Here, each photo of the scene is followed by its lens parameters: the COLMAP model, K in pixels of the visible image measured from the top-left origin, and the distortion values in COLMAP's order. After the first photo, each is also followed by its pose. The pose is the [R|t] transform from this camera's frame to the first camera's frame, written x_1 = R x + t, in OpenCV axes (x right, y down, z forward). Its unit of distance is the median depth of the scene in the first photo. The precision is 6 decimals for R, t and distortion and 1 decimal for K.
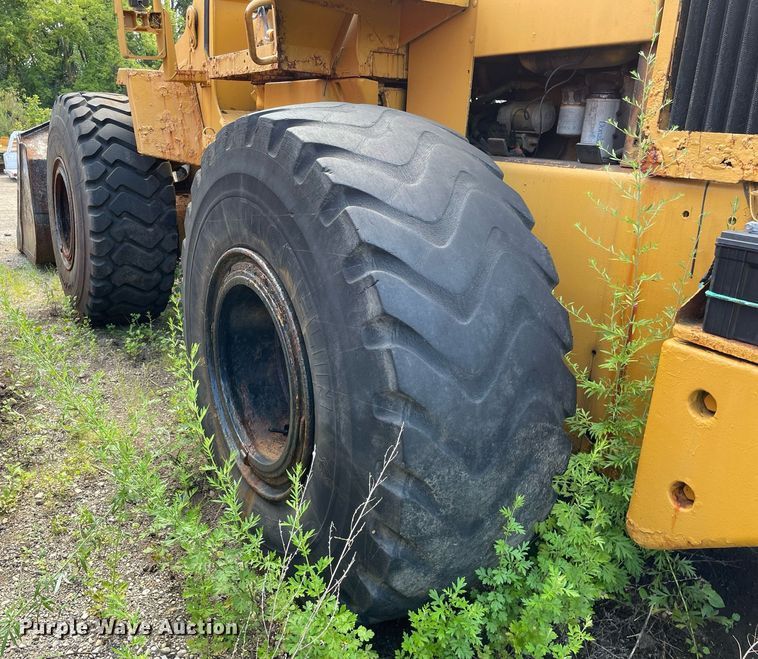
lens RADIAL K [[692.2, 0, 346.5], [0, 692.2, 327.9], [0, 0, 1]] dist [0.093948, -0.139217]
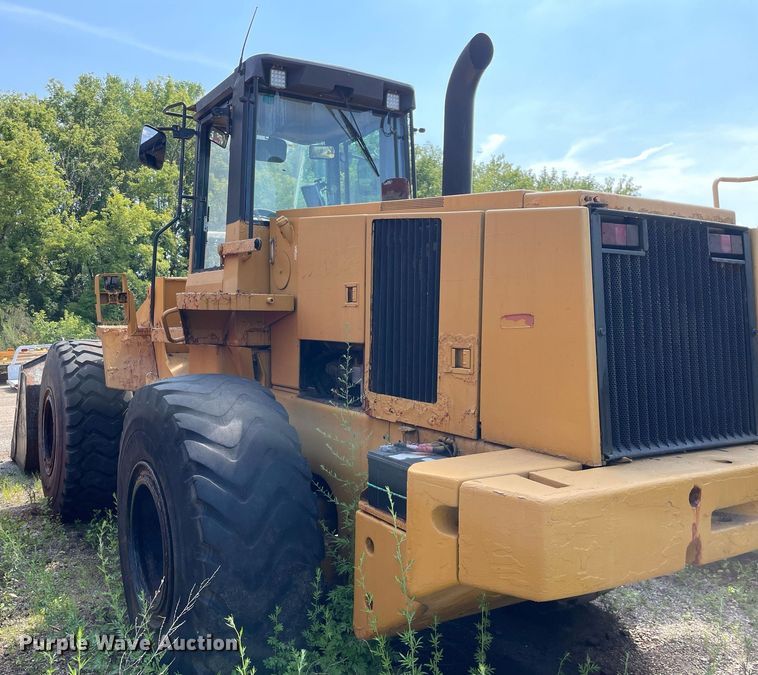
lens RADIAL K [[672.5, 0, 315.6], [0, 672.5, 333.7], [0, 0, 1]] dist [0.108150, -0.156594]
pose [[0.999437, -0.028310, -0.018001, 0.370132], [0.022396, 0.962519, -0.270286, 0.046916], [0.024978, 0.269731, 0.962612, -0.782487]]
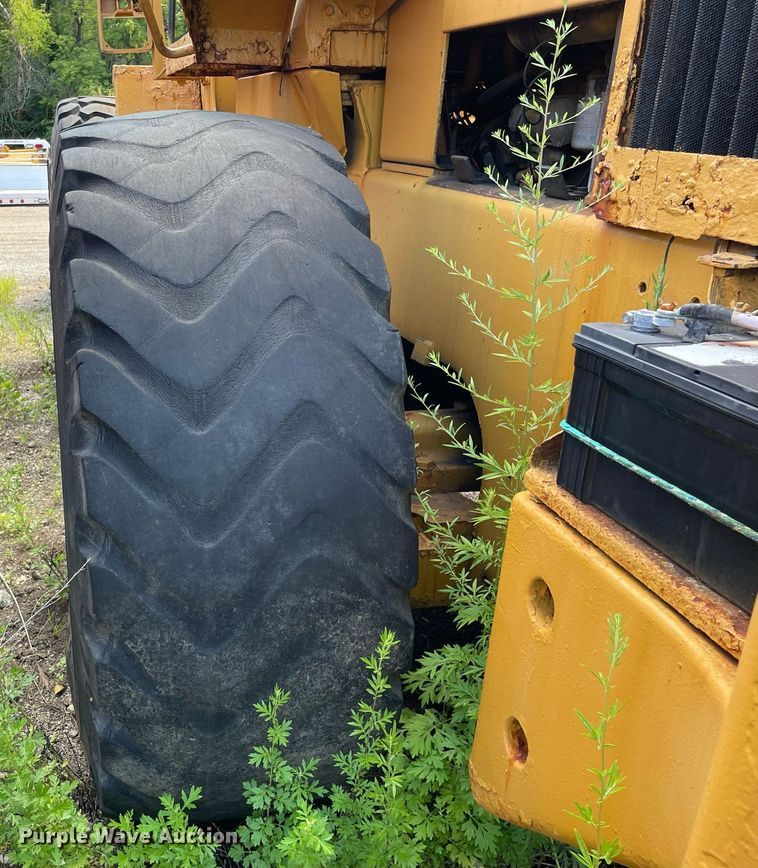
lens RADIAL K [[912.7, 0, 170.2], [0, 912.7, 429.1], [0, 0, 1]] dist [0.107236, -0.121902]
pose [[0.929645, 0.098526, -0.355038, 0.428460], [-0.086677, 0.995022, 0.049168, -0.048507], [0.358115, -0.014935, 0.933558, 0.115413]]
